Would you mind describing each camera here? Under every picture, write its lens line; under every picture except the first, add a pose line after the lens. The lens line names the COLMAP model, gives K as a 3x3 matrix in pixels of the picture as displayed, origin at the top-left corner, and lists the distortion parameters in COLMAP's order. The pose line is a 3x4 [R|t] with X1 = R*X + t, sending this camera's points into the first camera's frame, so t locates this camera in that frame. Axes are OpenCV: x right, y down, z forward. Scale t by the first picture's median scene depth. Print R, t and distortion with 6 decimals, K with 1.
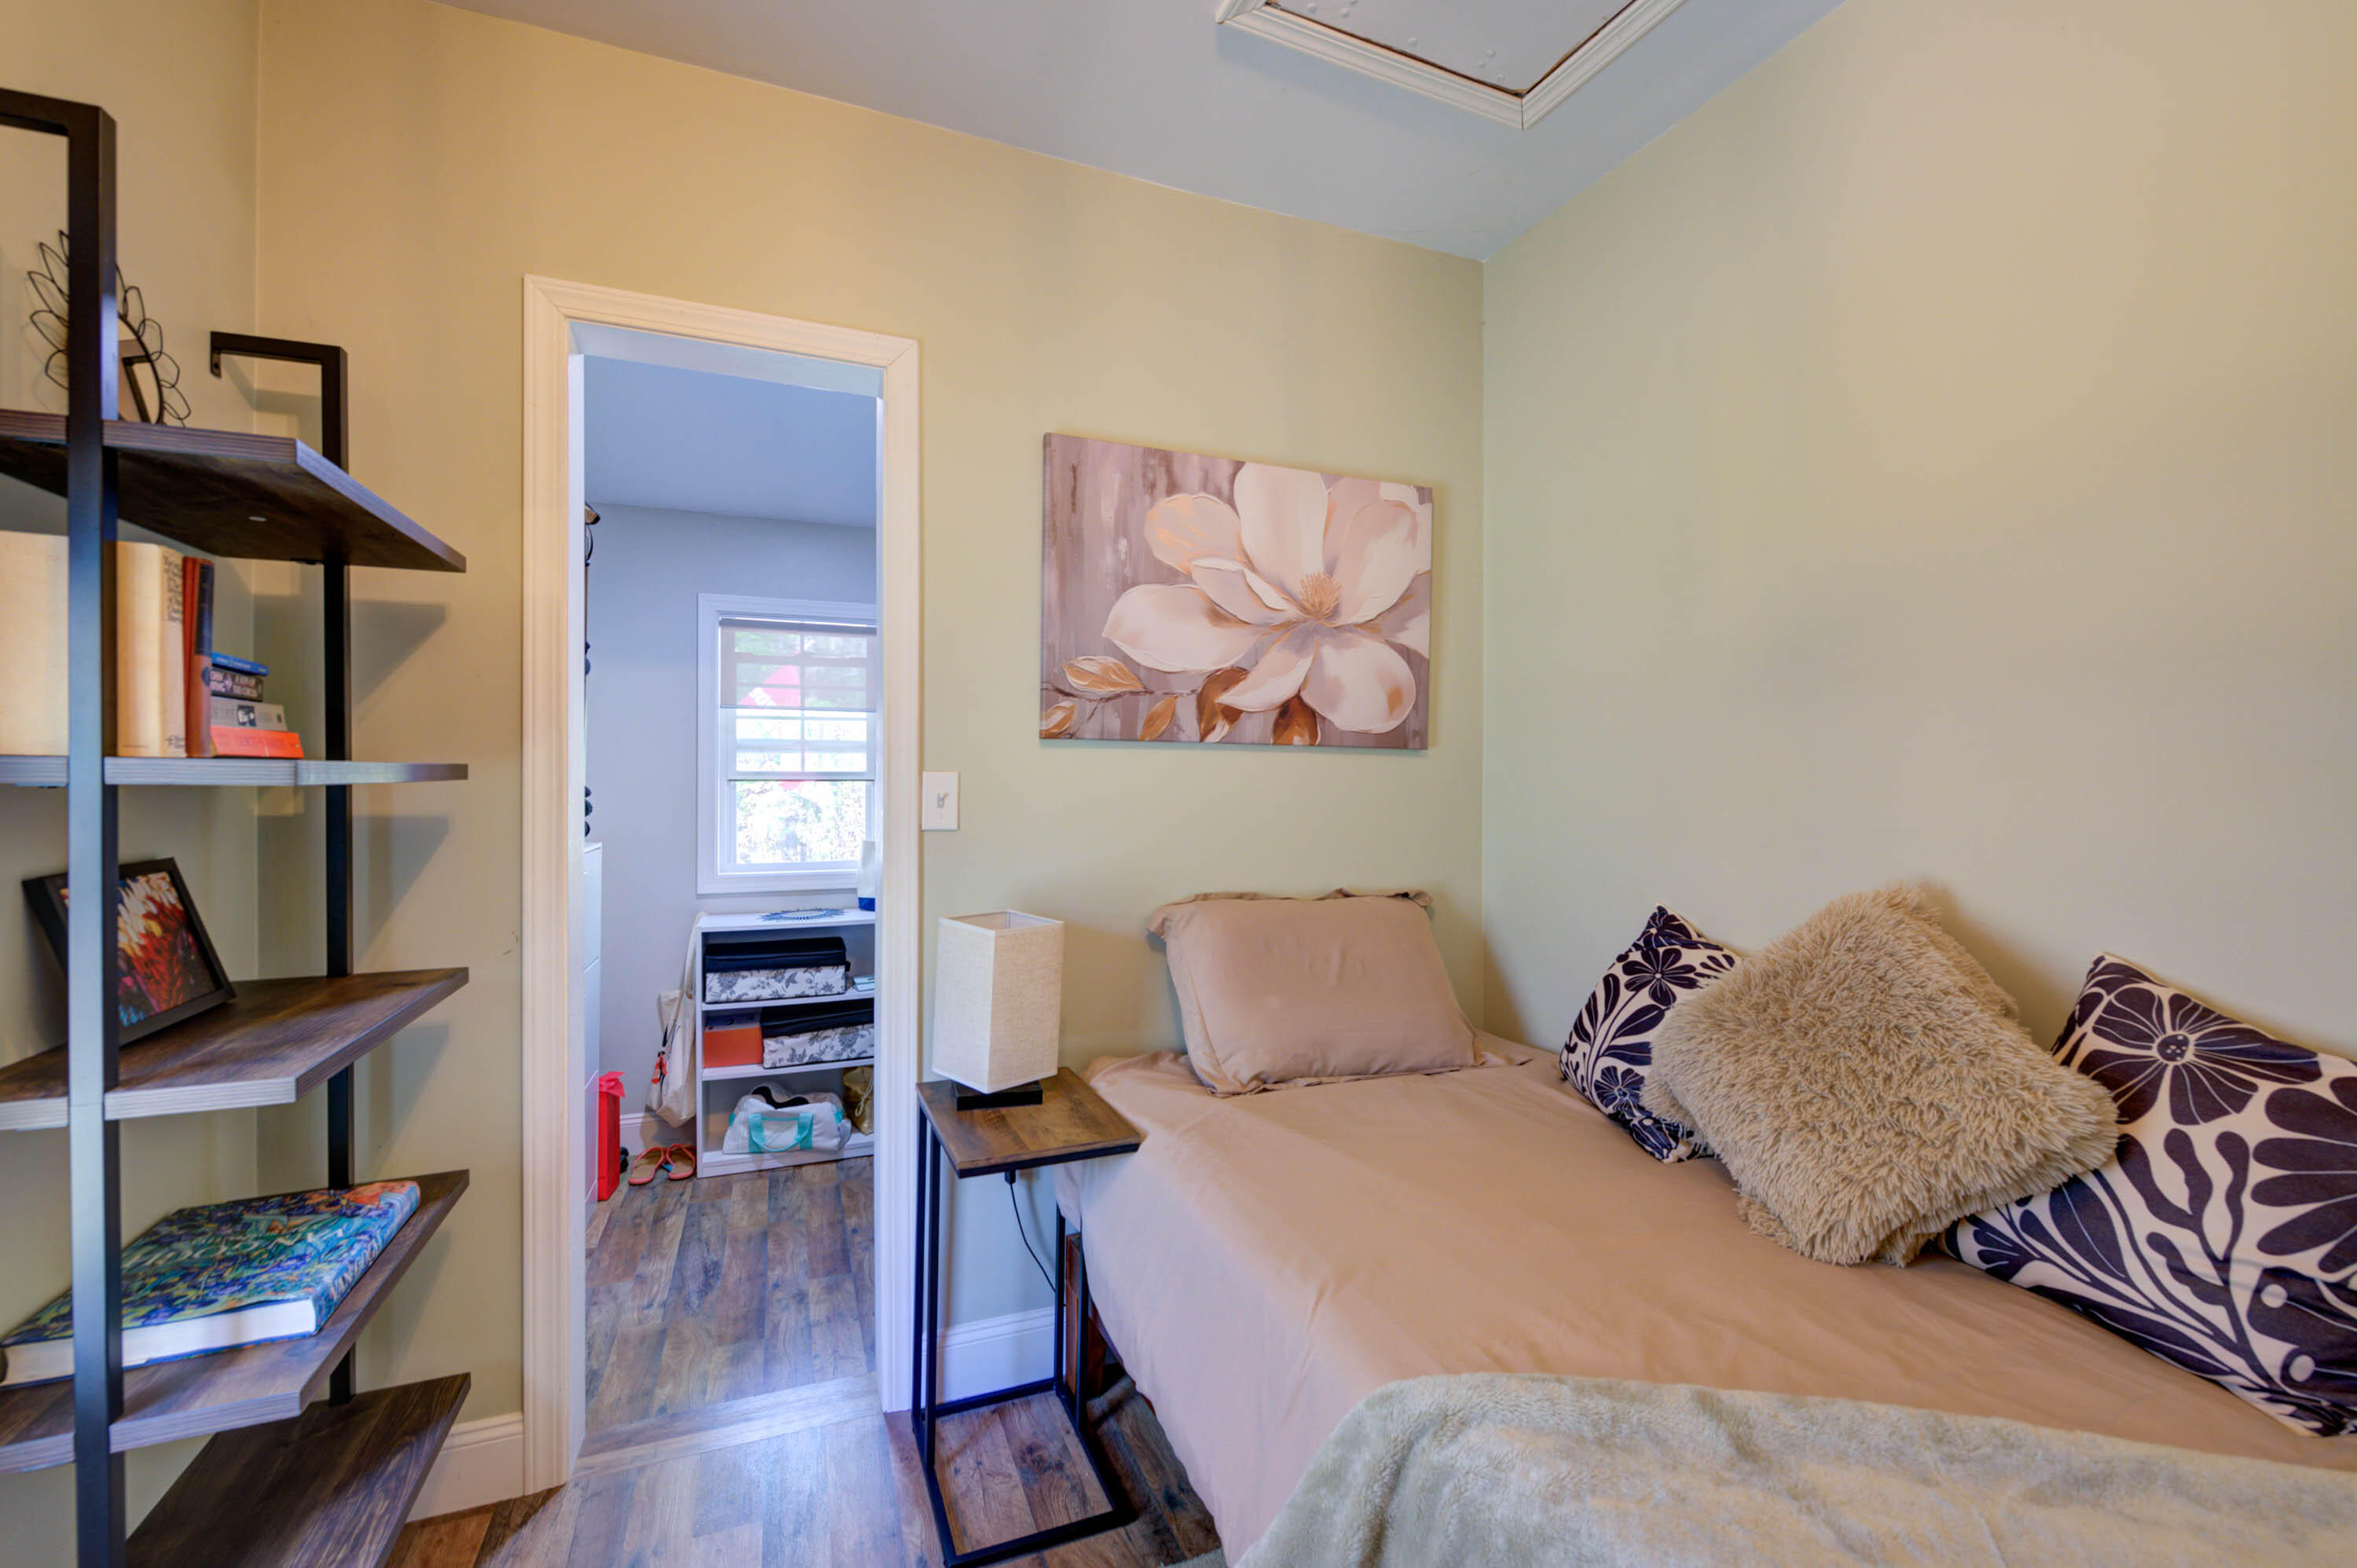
lens RADIAL K [[995.1, 0, 1185.6], [0, 995.1, 776.2], [0, 0, 1]] dist [0.011613, -0.000067]
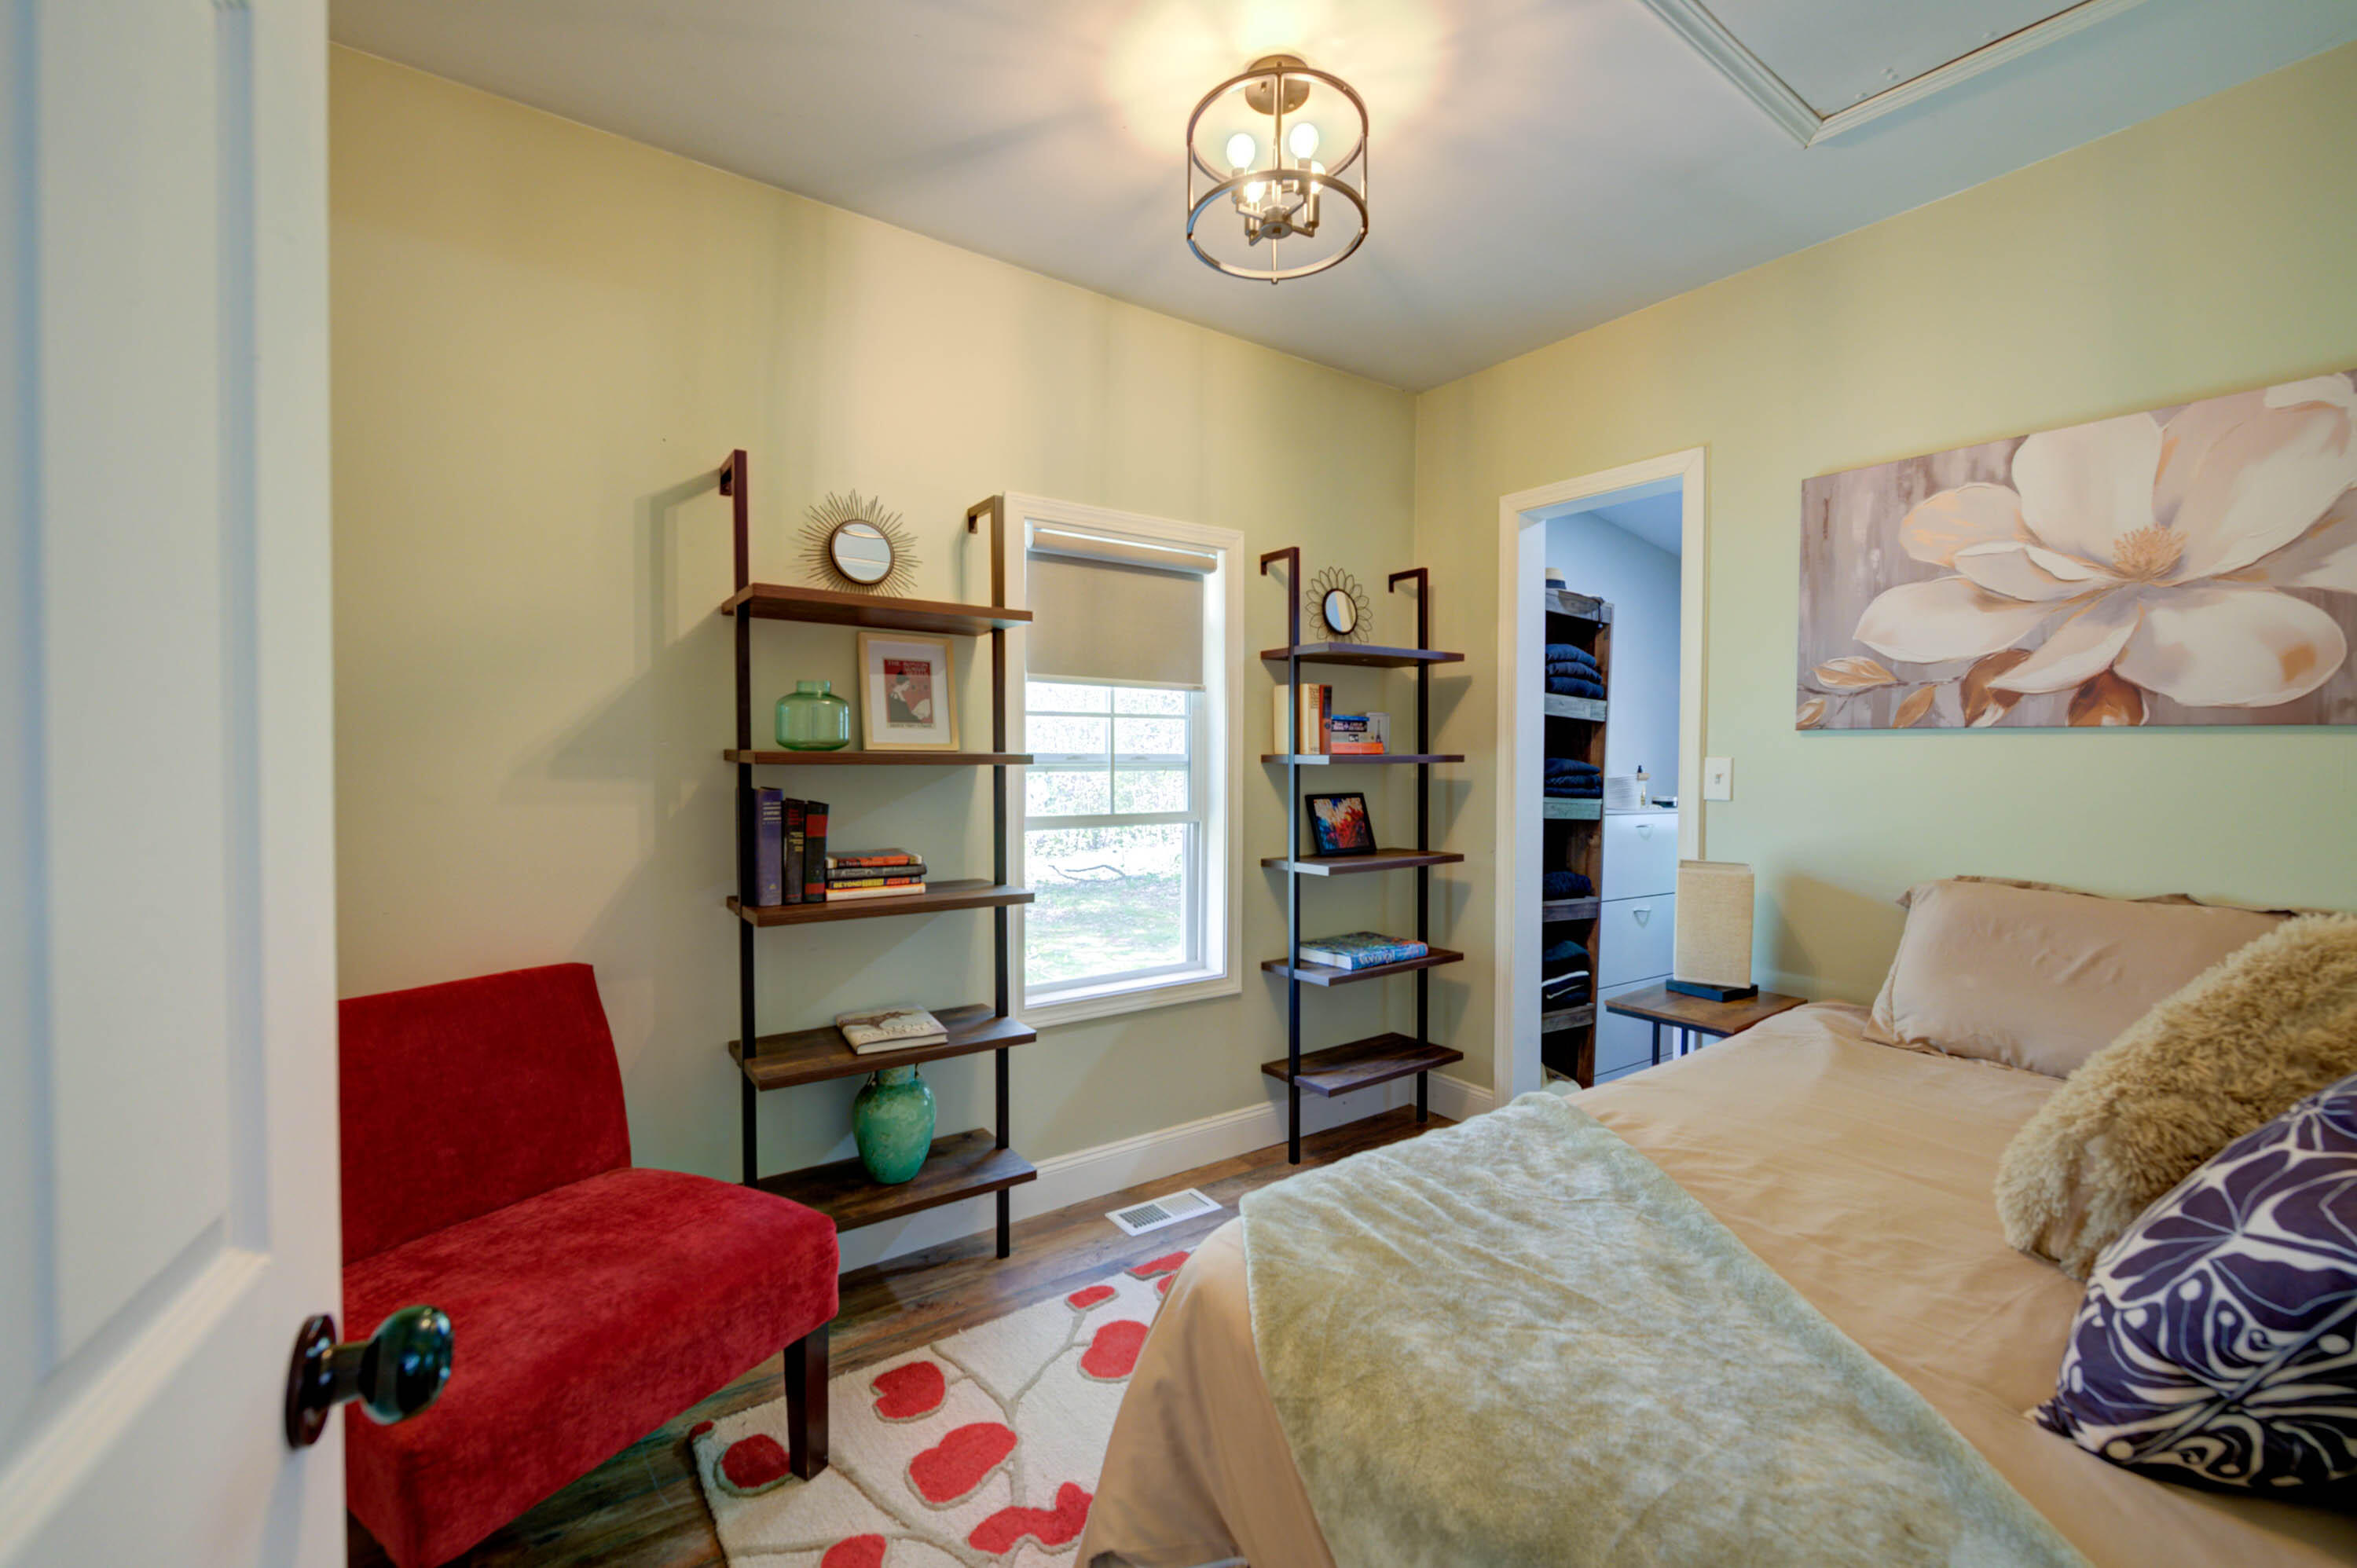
lens RADIAL K [[995.1, 0, 1185.6], [0, 995.1, 776.2], [0, 0, 1]] dist [0.011613, -0.000067]
pose [[0.241301, 0.014593, -0.970341, 0.826465], [-0.000280, 0.999888, 0.014968, 0.000718], [0.970450, -0.003340, 0.241278, -0.028889]]
